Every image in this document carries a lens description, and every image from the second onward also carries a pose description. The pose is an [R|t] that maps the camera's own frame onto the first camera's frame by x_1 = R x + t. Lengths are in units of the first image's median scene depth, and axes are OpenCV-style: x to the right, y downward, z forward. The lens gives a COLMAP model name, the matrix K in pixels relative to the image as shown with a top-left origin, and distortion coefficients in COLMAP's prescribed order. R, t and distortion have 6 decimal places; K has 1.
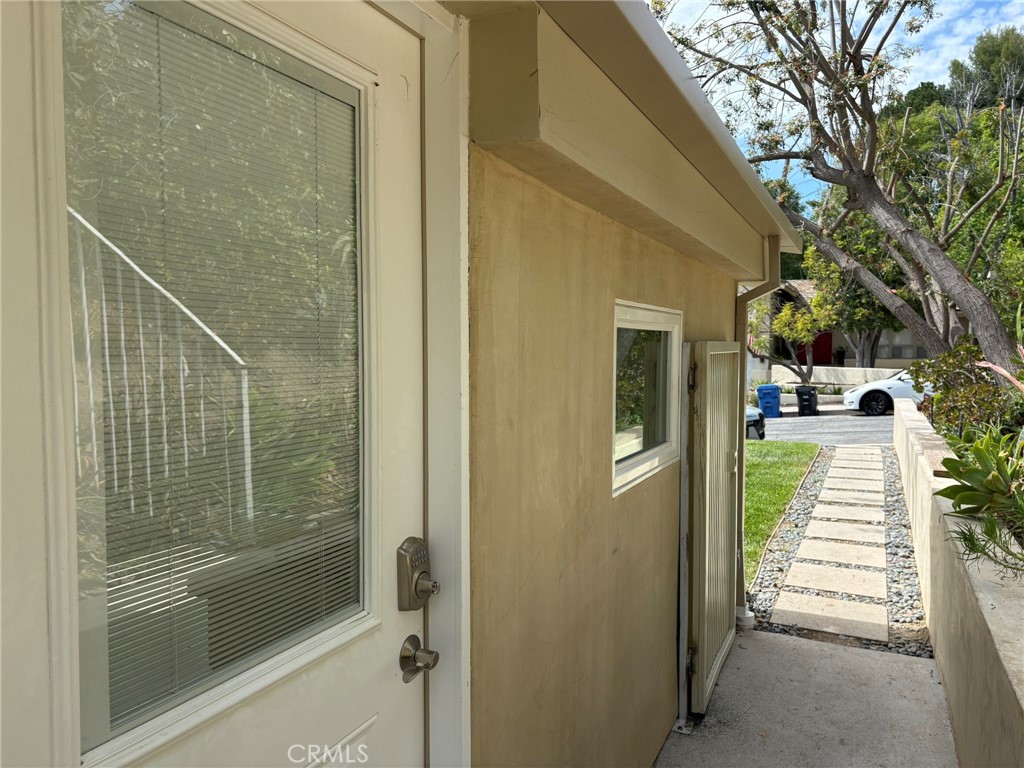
lens RADIAL K [[776.0, 0, 512.0], [0, 776.0, 384.0], [0, 0, 1]] dist [-0.005730, -0.003081]
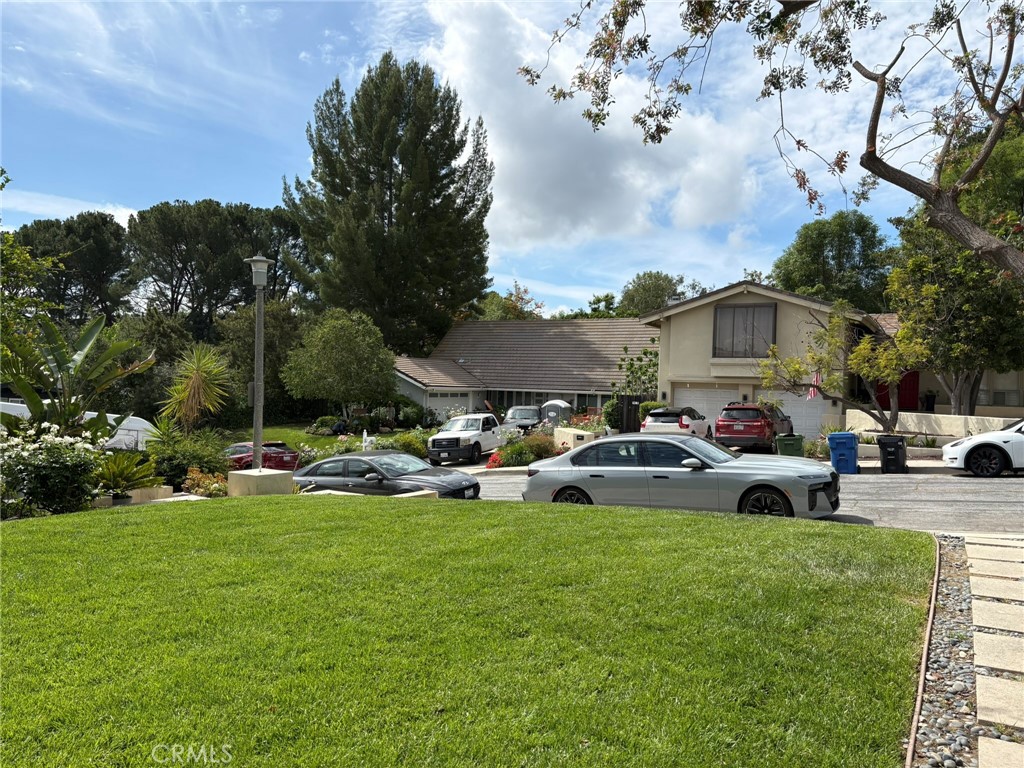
lens RADIAL K [[774.4, 0, 508.8], [0, 774.4, 379.1], [0, 0, 1]] dist [0.067538, -0.083176]
pose [[0.996357, 0.023615, -0.081945, 0.043015], [-0.028029, 0.998194, -0.053137, -0.001542], [0.080542, 0.055241, 0.995219, 0.137432]]
